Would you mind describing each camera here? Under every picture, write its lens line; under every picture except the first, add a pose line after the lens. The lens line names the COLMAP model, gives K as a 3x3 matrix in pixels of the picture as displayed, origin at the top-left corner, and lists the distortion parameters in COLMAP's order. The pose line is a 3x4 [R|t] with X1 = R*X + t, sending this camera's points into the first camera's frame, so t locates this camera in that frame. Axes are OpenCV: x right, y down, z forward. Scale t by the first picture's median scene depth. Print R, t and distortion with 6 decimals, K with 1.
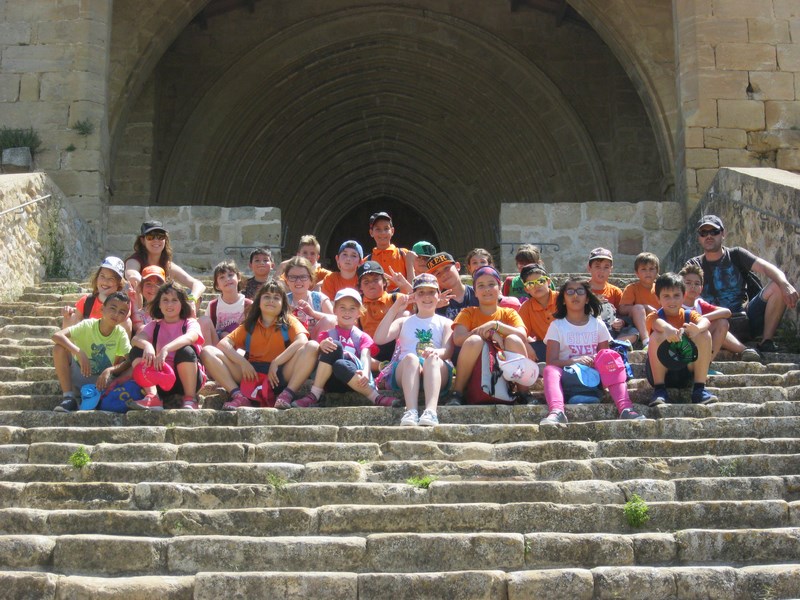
lens RADIAL K [[1480.1, 0, 395.7], [0, 1480.1, 302.4], [0, 0, 1]] dist [-0.159289, 0.000000]
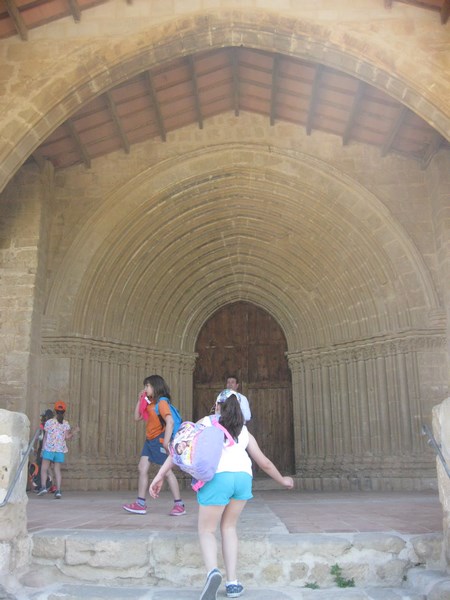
lens RADIAL K [[630.3, 0, 222.3], [0, 630.3, 297.4], [0, 0, 1]] dist [-0.106979, 0.000000]
pose [[0.998354, -0.021985, -0.052972, 0.008398], [0.020191, 0.999212, -0.034172, -0.100717], [0.053682, 0.033047, 0.998011, 0.836340]]
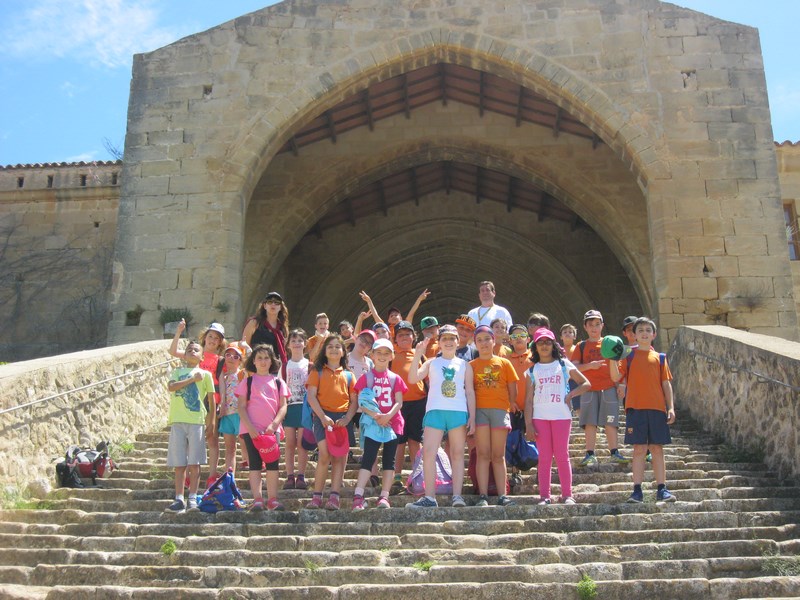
lens RADIAL K [[1047.8, 0, 407.7], [0, 1047.8, 297.1], [0, 0, 1]] dist [-0.130449, 0.000000]
pose [[0.997795, -0.019797, -0.063357, 0.027381], [0.011423, 0.991462, -0.129898, 0.002546], [0.065387, 0.128888, 0.989501, 0.028377]]
